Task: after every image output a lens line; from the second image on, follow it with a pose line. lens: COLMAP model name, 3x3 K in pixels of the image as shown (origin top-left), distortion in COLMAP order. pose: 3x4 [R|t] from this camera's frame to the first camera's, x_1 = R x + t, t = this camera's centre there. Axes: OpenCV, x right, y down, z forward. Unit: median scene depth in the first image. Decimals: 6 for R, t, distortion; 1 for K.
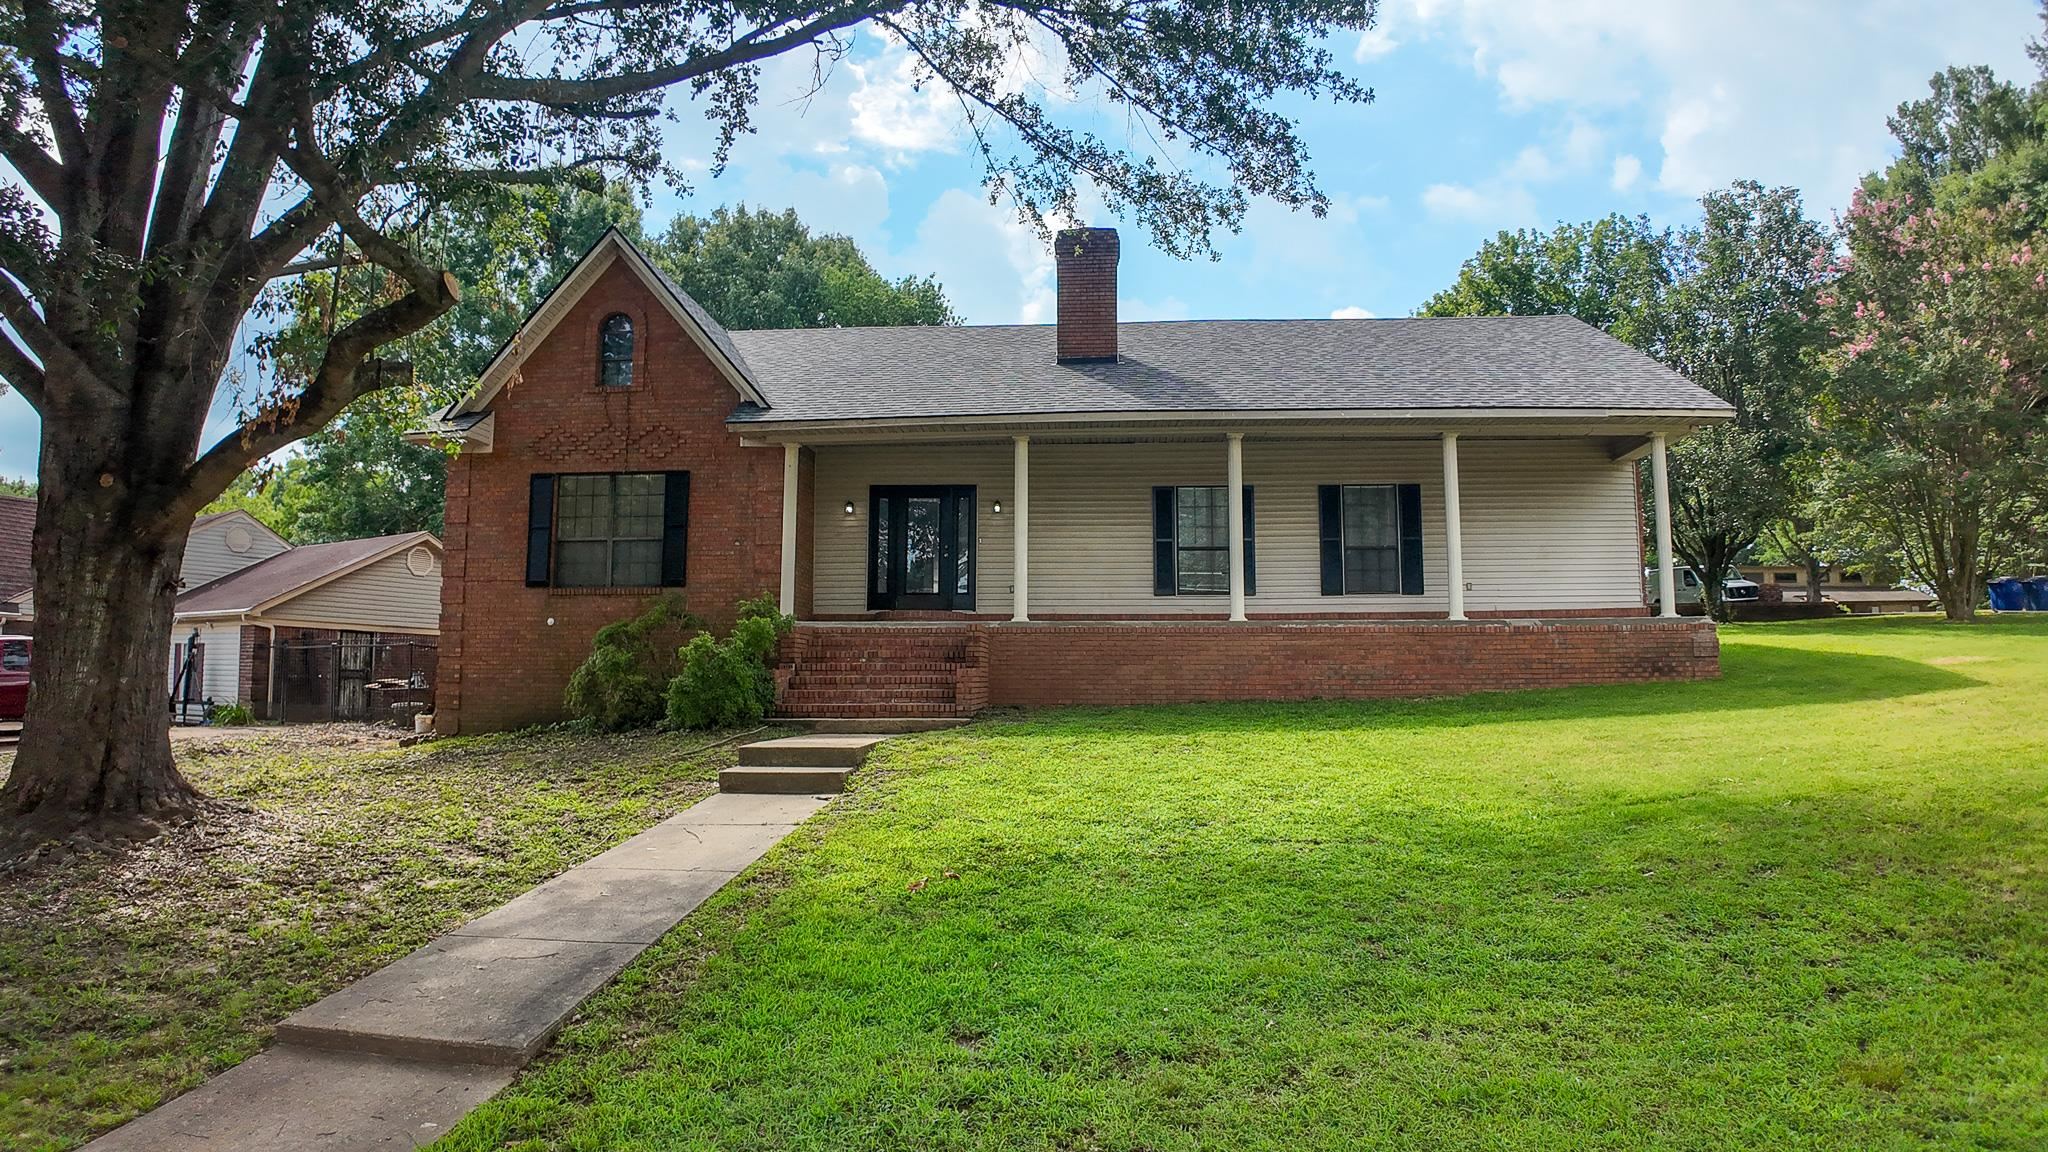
lens RADIAL K [[1106.4, 0, 1024.0], [0, 1106.4, 576.0], [0, 0, 1]] dist [-0.068614, -0.055920]
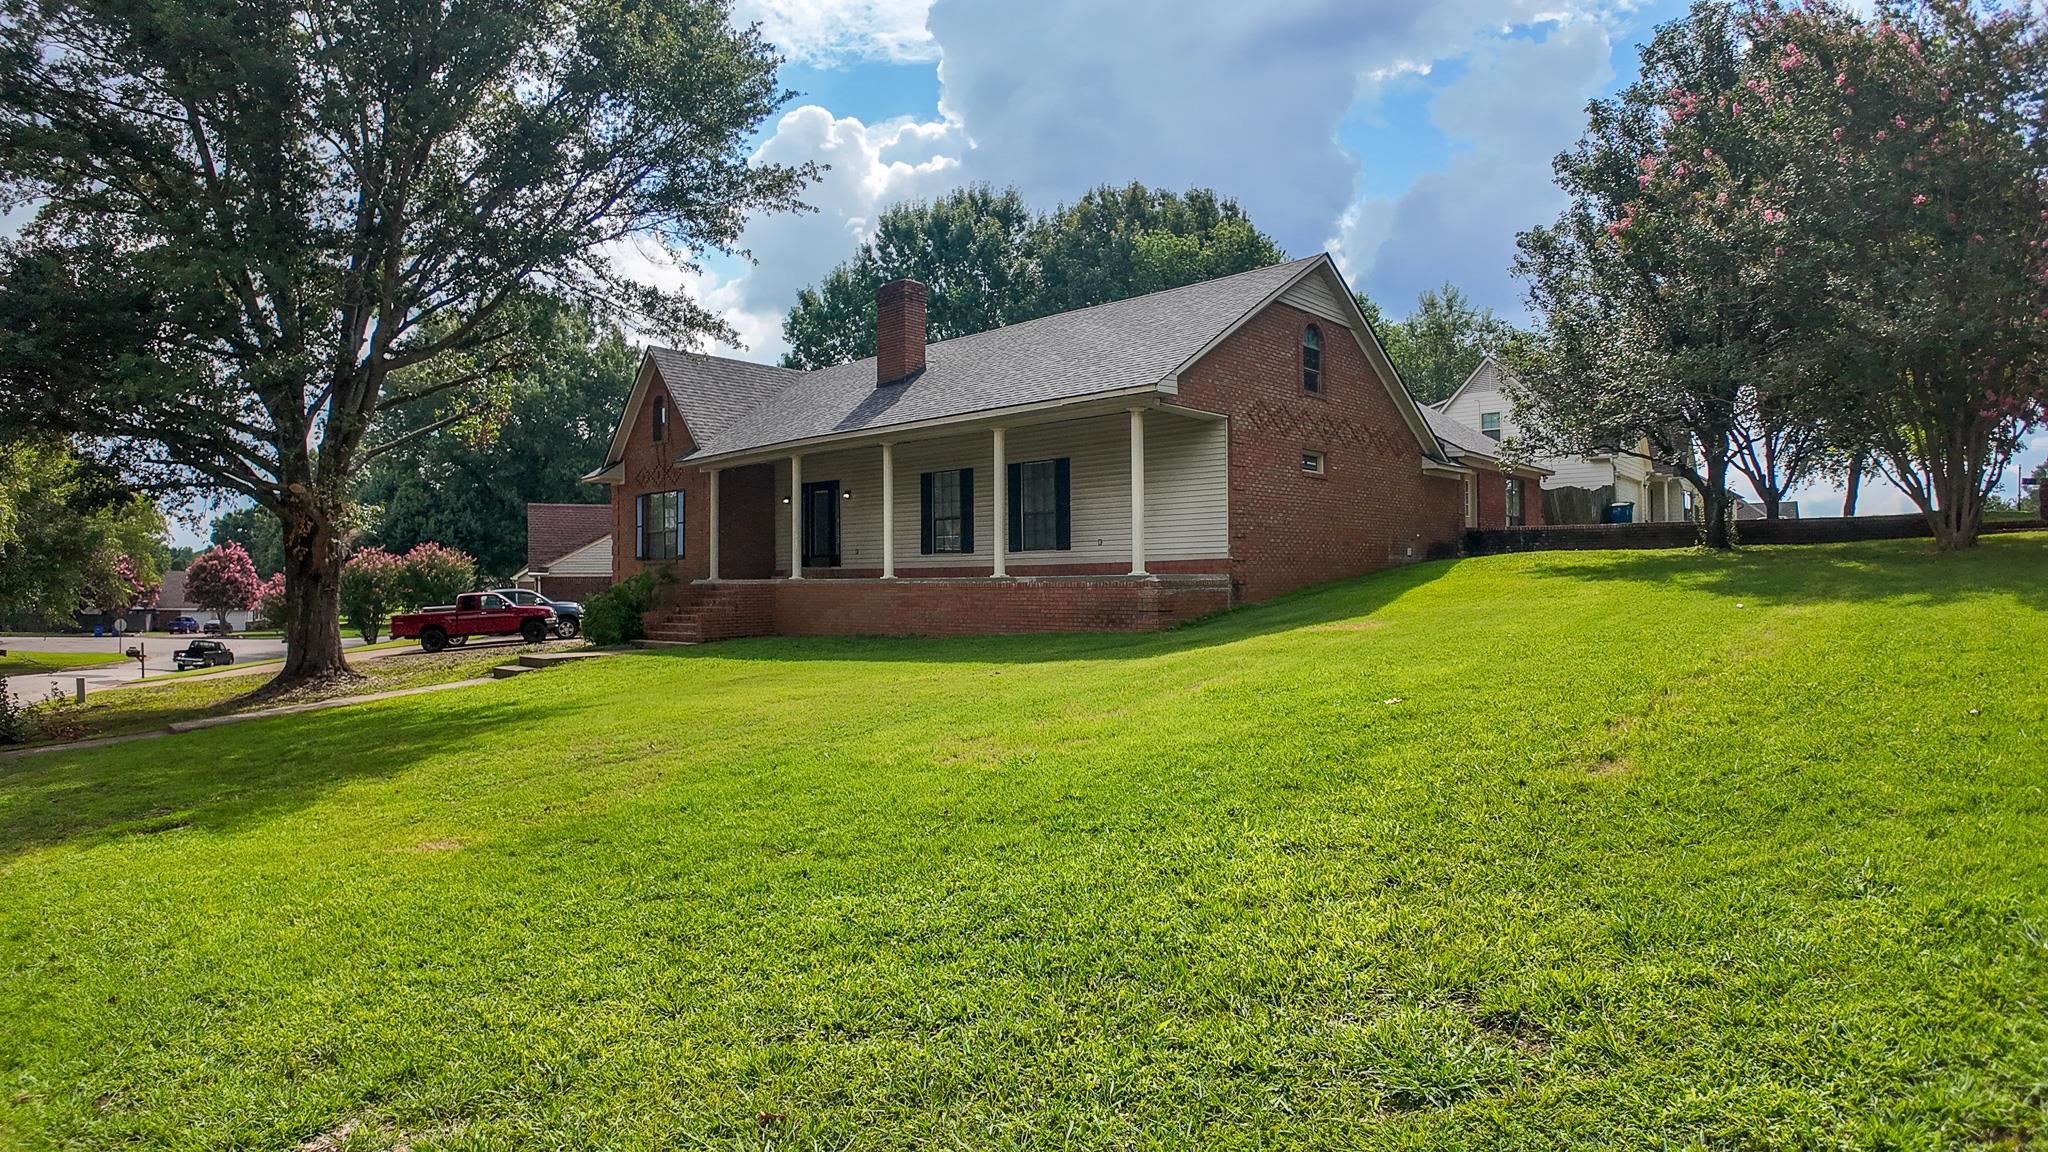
lens RADIAL K [[1106.4, 0, 1024.0], [0, 1106.4, 576.0], [0, 0, 1]] dist [-0.068614, -0.055920]
pose [[0.777906, -0.009102, -0.628315, 1.221504], [0.065869, 0.995568, 0.067129, -0.045139], [0.624919, -0.093607, 0.775058, 0.024945]]
